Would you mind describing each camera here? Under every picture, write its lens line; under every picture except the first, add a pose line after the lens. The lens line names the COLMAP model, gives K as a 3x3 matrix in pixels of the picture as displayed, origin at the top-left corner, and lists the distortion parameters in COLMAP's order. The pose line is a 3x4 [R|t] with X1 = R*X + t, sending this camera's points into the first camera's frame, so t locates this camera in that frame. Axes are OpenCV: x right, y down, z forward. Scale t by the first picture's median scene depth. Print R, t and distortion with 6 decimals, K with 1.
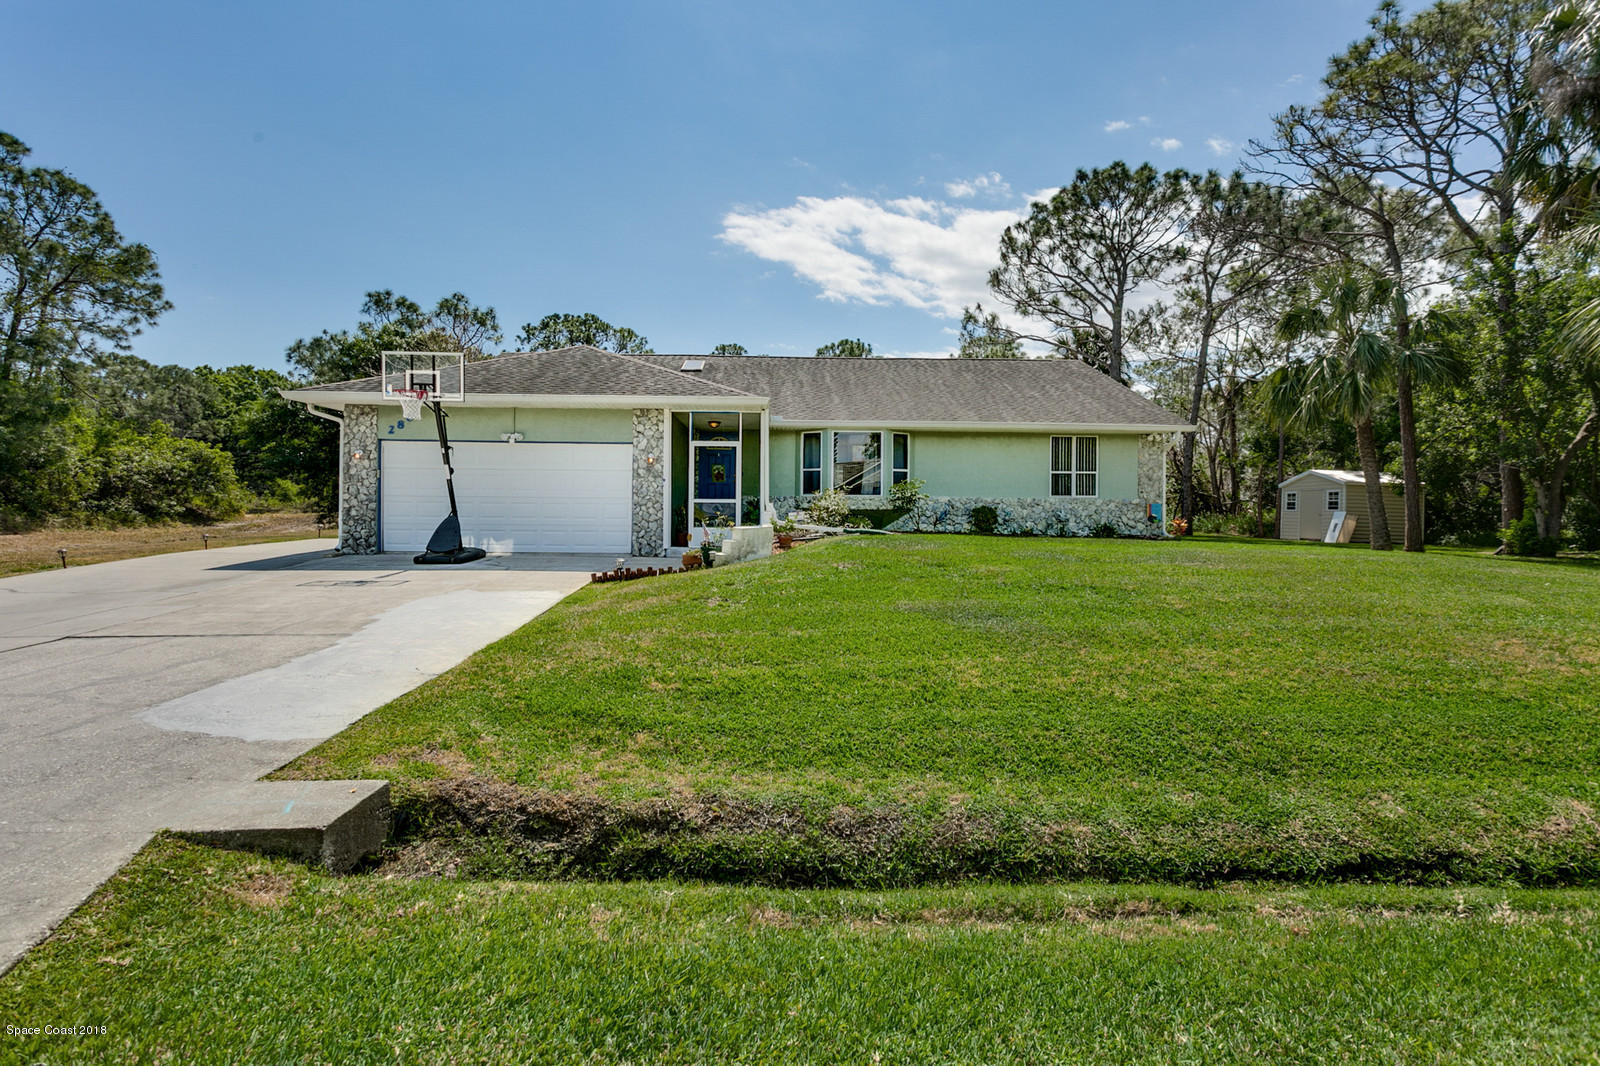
lens RADIAL K [[778.8, 0, 795.1], [0, 778.8, 521.8], [0, 0, 1]] dist [0.000842, 0.000303]
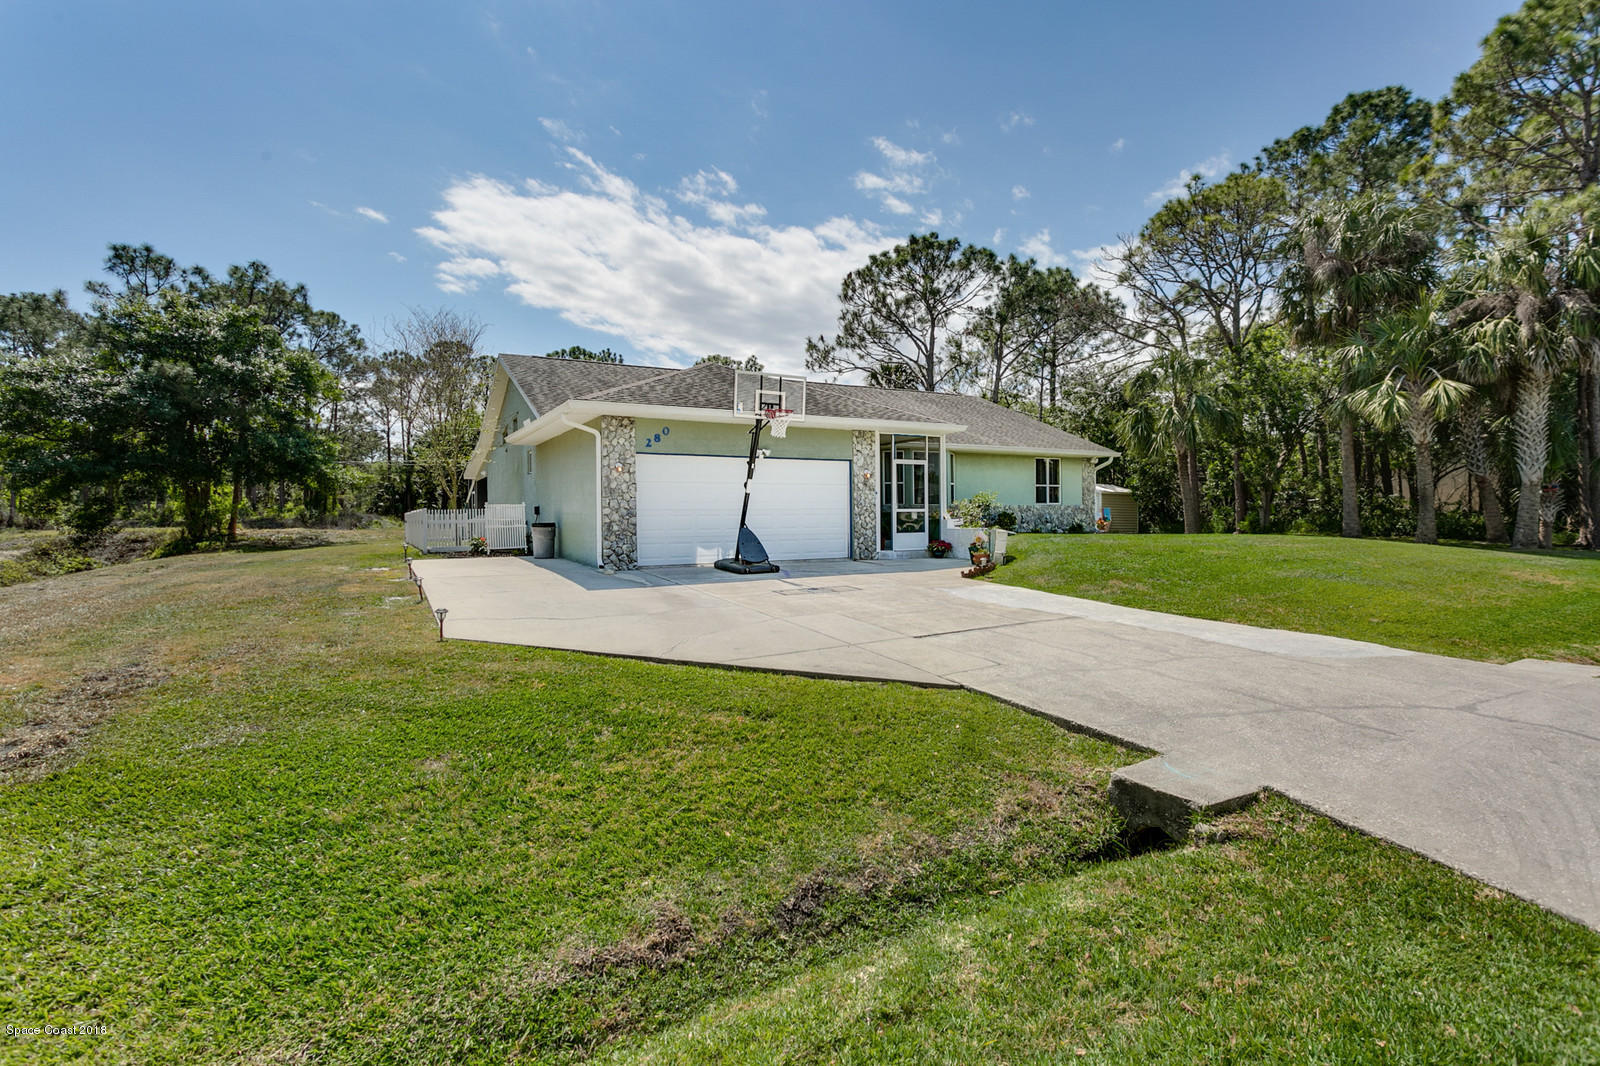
lens RADIAL K [[778.8, 0, 795.1], [0, 778.8, 521.8], [0, 0, 1]] dist [0.000842, 0.000303]
pose [[0.884289, -0.019182, 0.466545, -0.807798], [0.023896, 0.999706, -0.004189, -0.009577], [-0.466328, 0.014853, 0.884487, 0.041753]]
